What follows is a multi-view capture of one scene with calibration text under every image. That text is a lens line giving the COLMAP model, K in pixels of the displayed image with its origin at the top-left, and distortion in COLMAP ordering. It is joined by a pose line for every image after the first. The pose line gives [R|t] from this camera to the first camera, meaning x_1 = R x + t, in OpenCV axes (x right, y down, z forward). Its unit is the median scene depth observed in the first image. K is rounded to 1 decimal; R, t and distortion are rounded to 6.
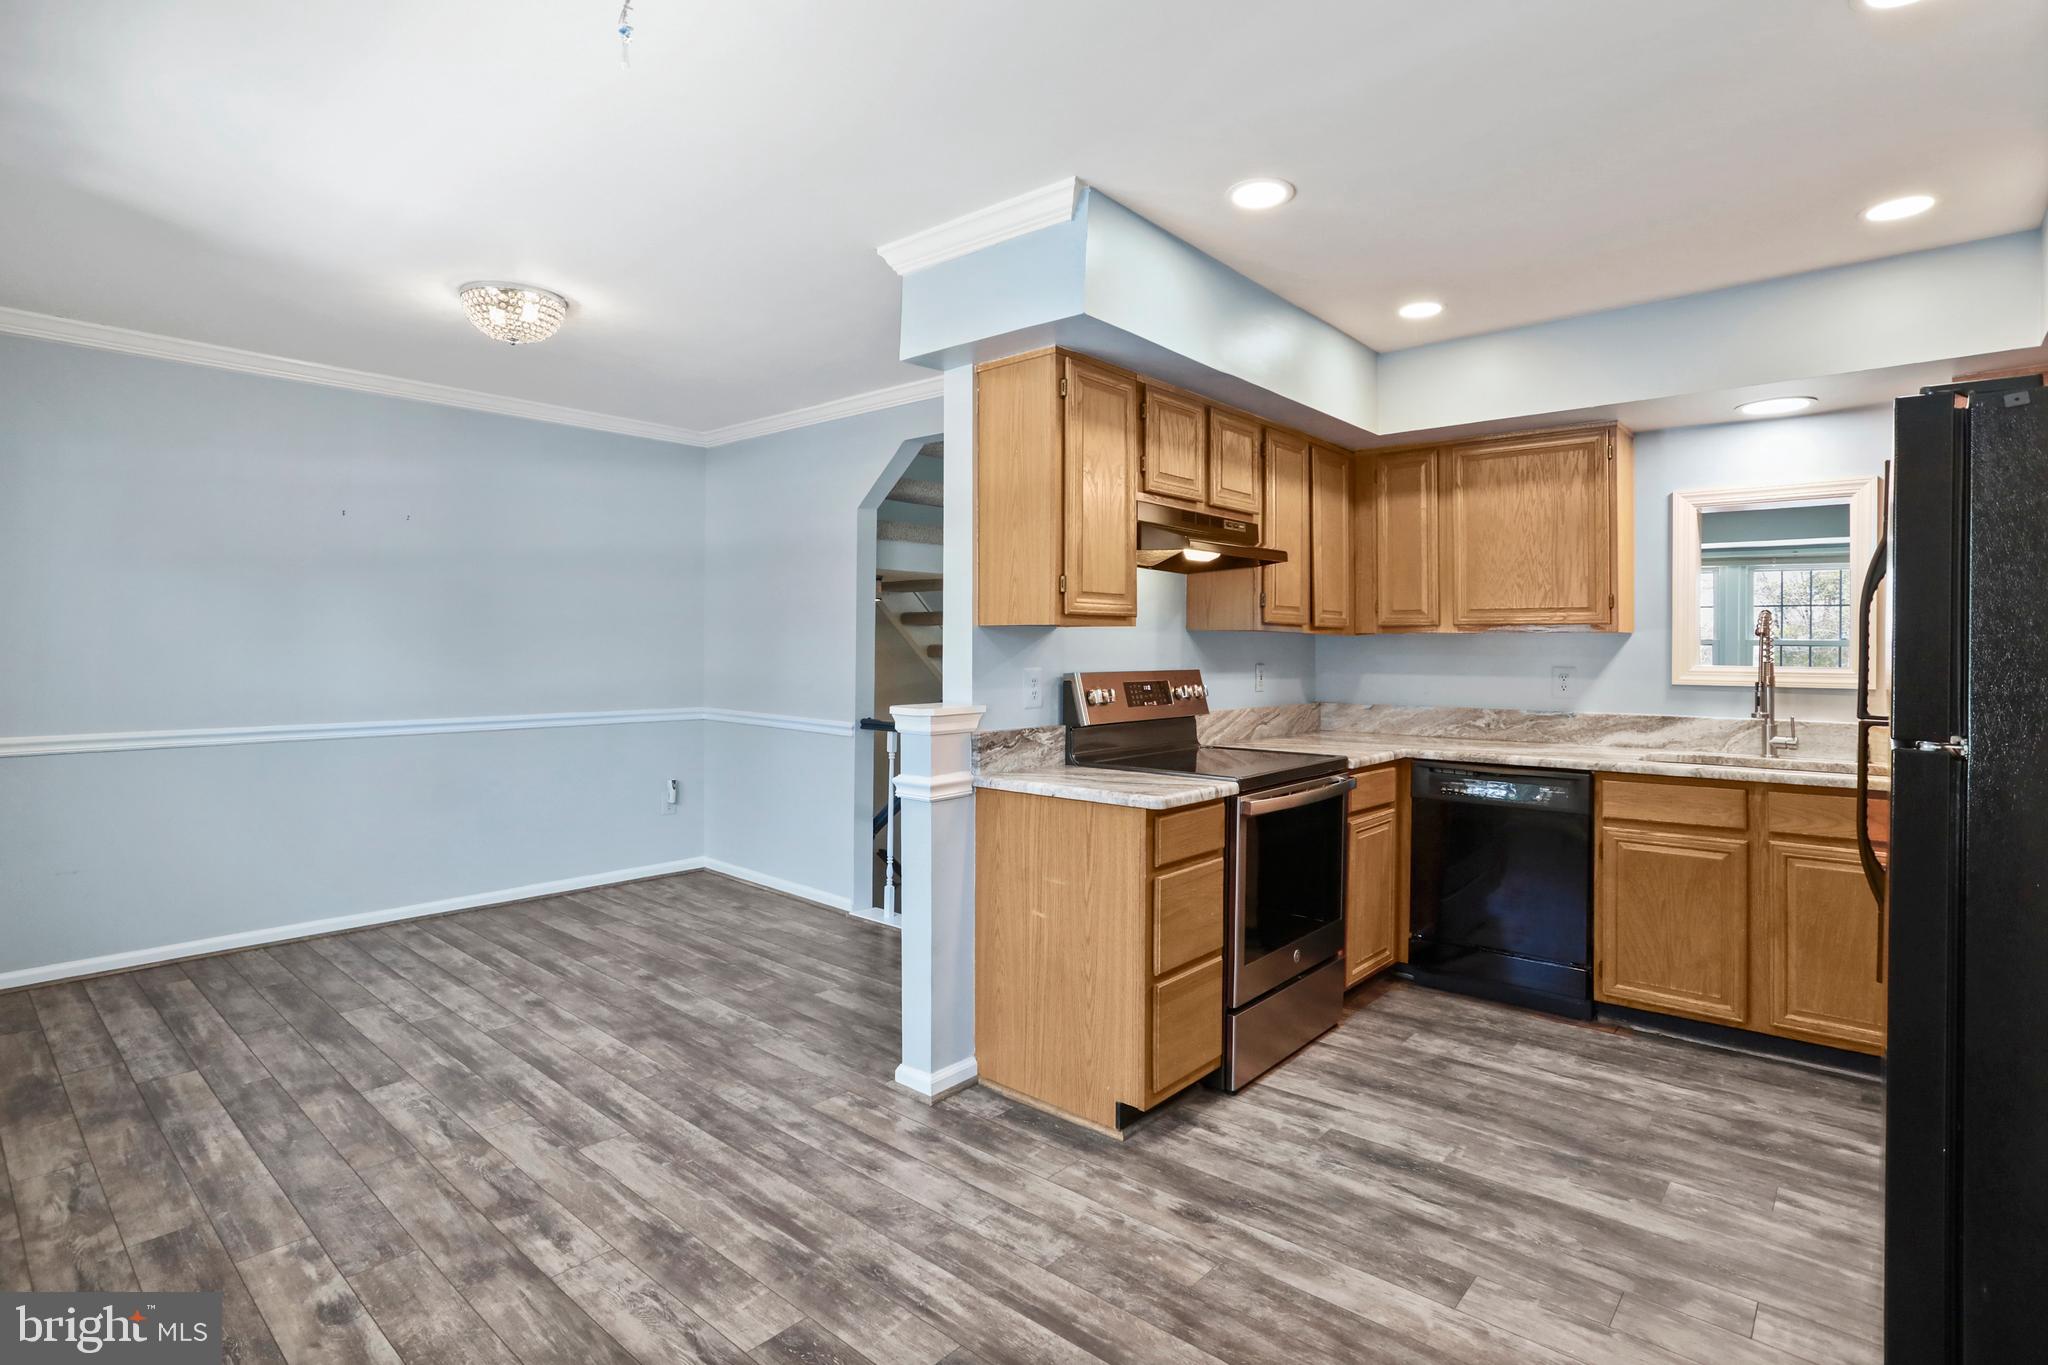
lens RADIAL K [[1013.9, 0, 1013.1], [0, 1013.9, 638.9], [0, 0, 1]] dist [-0.052577, 0.027034]
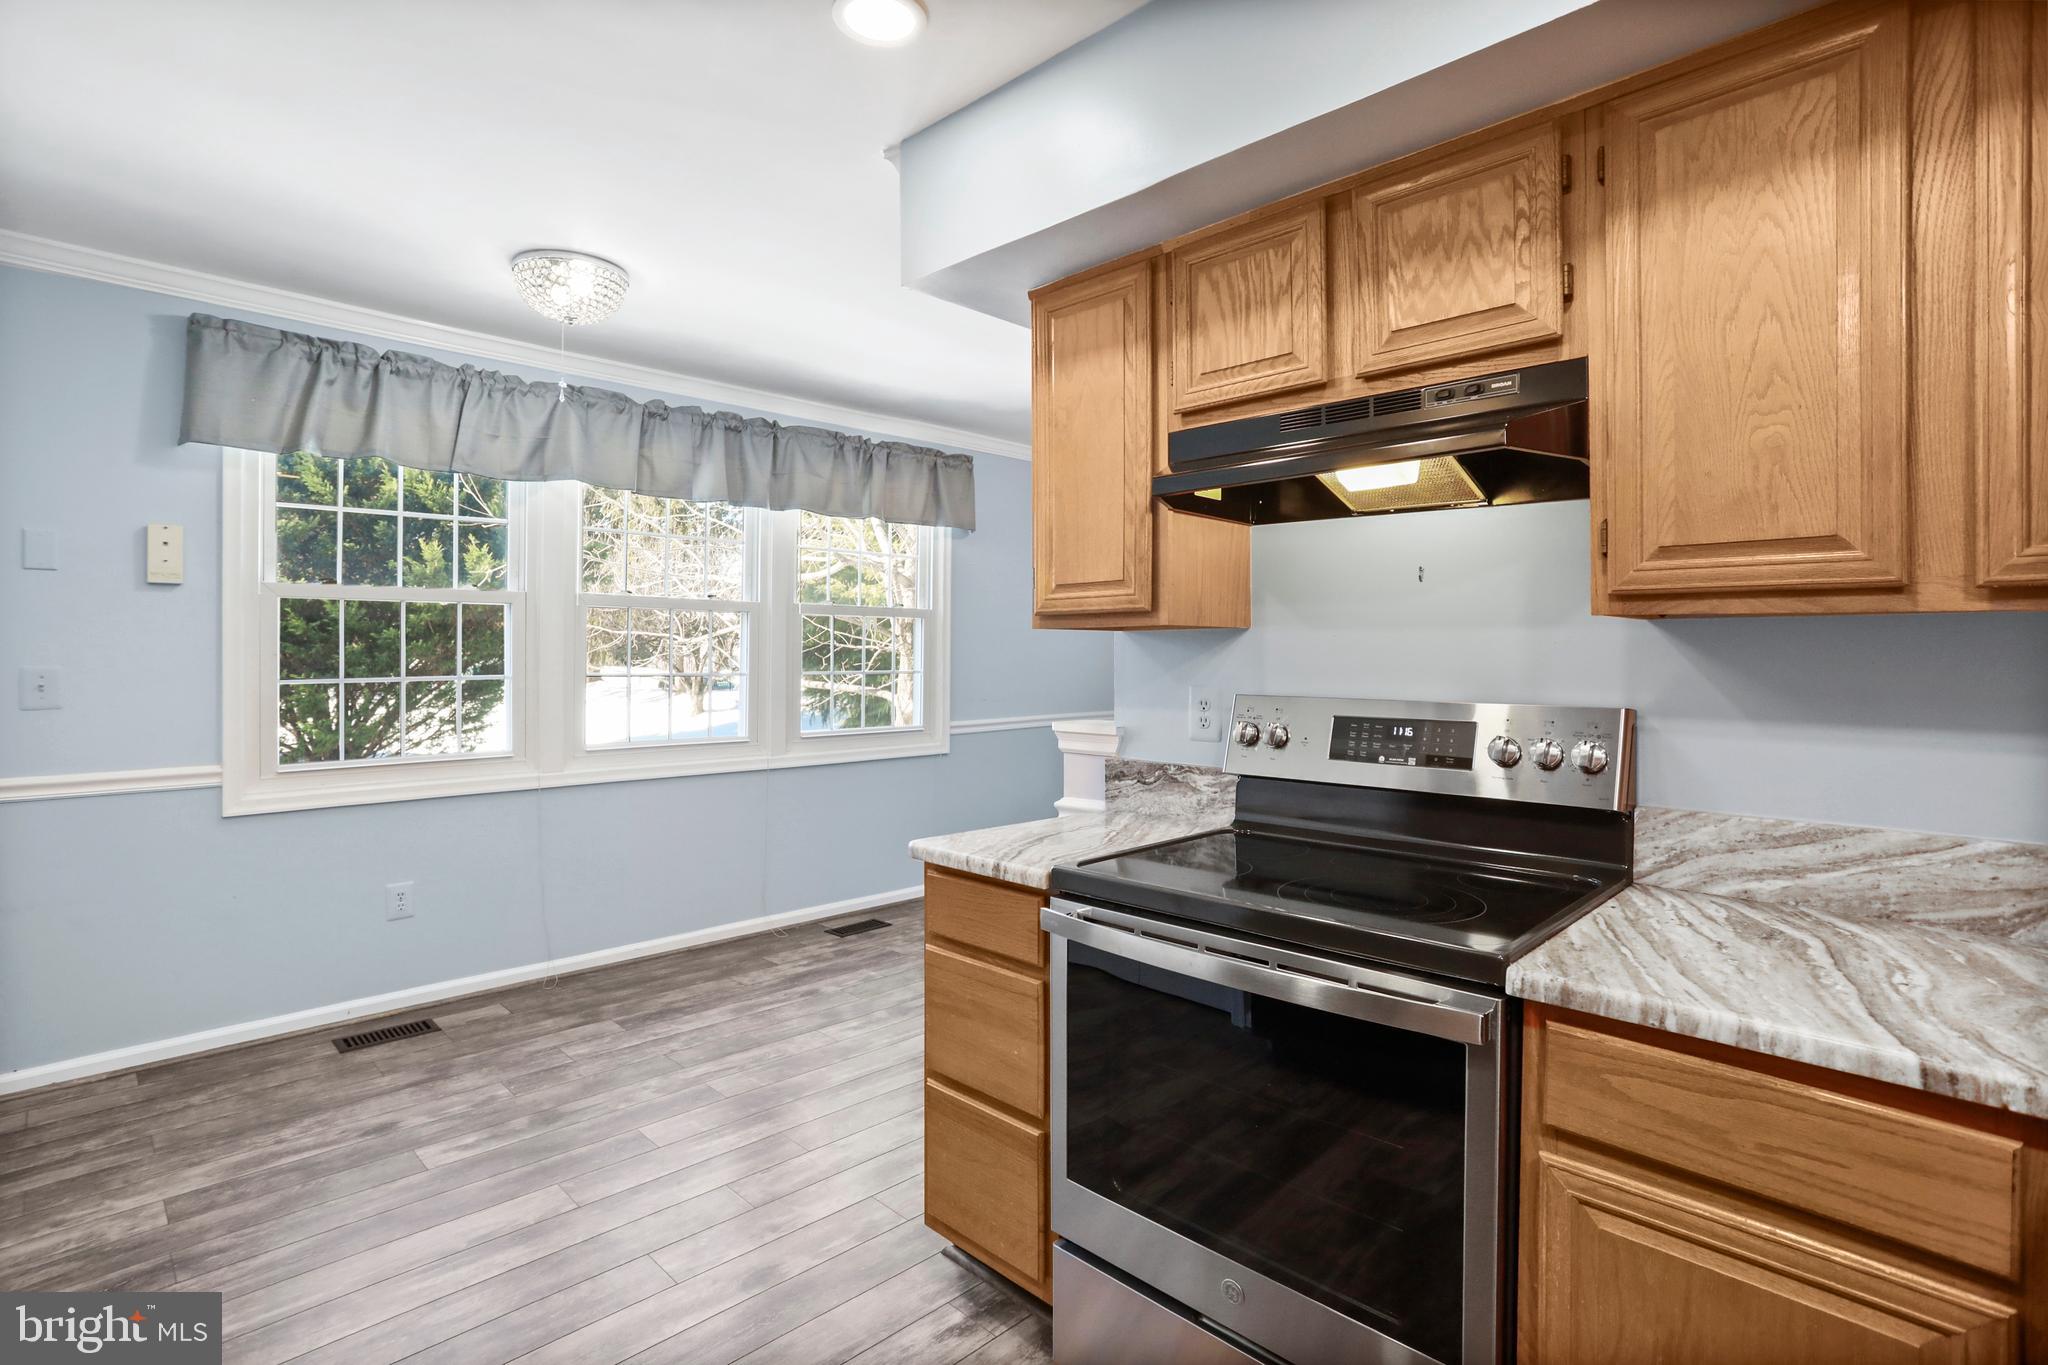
lens RADIAL K [[999.6, 0, 1020.9], [0, 999.6, 658.6], [0, 0, 1]] dist [-0.061141, 0.032208]
pose [[-0.064490, -0.003372, -0.997913, 0.728408], [0.001633, 0.999993, -0.003485, 0.011273], [0.997917, -0.001854, -0.064484, 0.890582]]
